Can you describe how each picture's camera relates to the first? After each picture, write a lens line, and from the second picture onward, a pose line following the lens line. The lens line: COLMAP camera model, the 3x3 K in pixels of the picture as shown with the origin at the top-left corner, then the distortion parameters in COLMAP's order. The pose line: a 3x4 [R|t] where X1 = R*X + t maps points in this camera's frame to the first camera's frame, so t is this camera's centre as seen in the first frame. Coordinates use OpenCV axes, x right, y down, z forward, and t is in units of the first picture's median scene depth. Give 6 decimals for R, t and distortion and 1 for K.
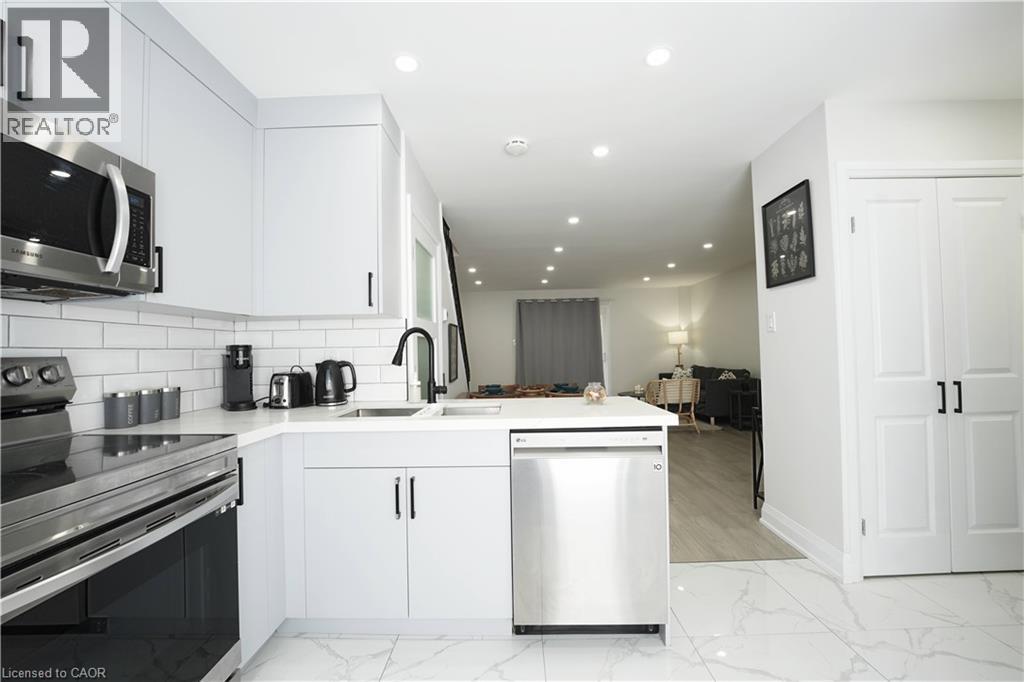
lens RADIAL K [[418.7, 0, 511.1], [0, 418.7, 339.0], [0, 0, 1]] dist [-0.036294, 0.007656]
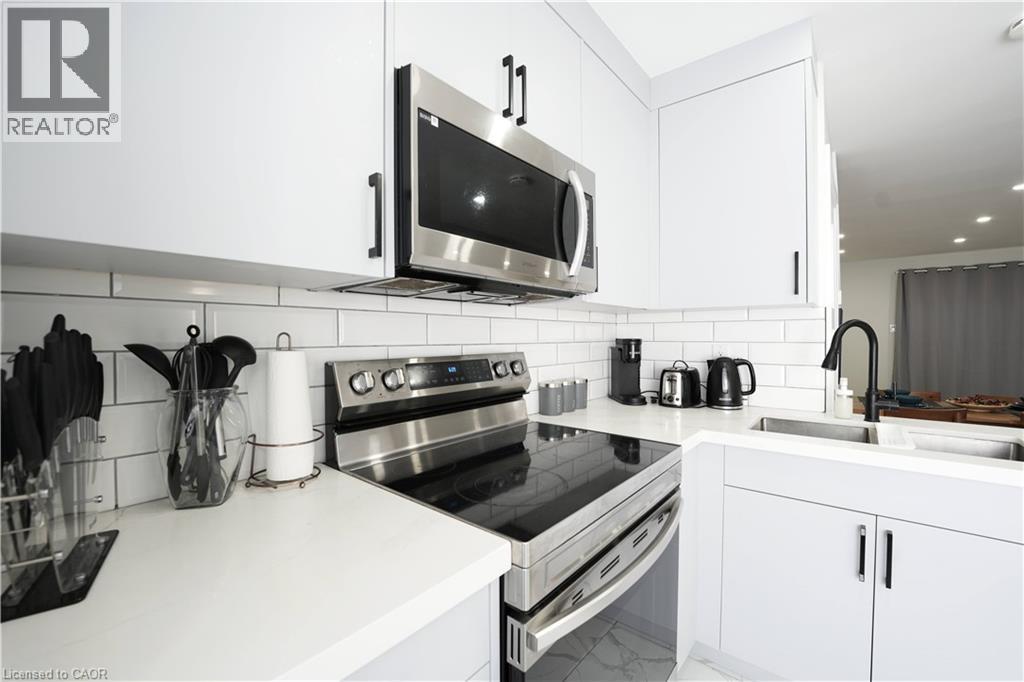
lens RADIAL K [[418.7, 0, 511.1], [0, 418.7, 339.0], [0, 0, 1]] dist [-0.036294, 0.007656]
pose [[0.777653, 0.022866, -0.628278, -0.246959], [0.005236, 0.999068, 0.042842, -0.028177], [0.628672, -0.036606, 0.776809, 0.041466]]
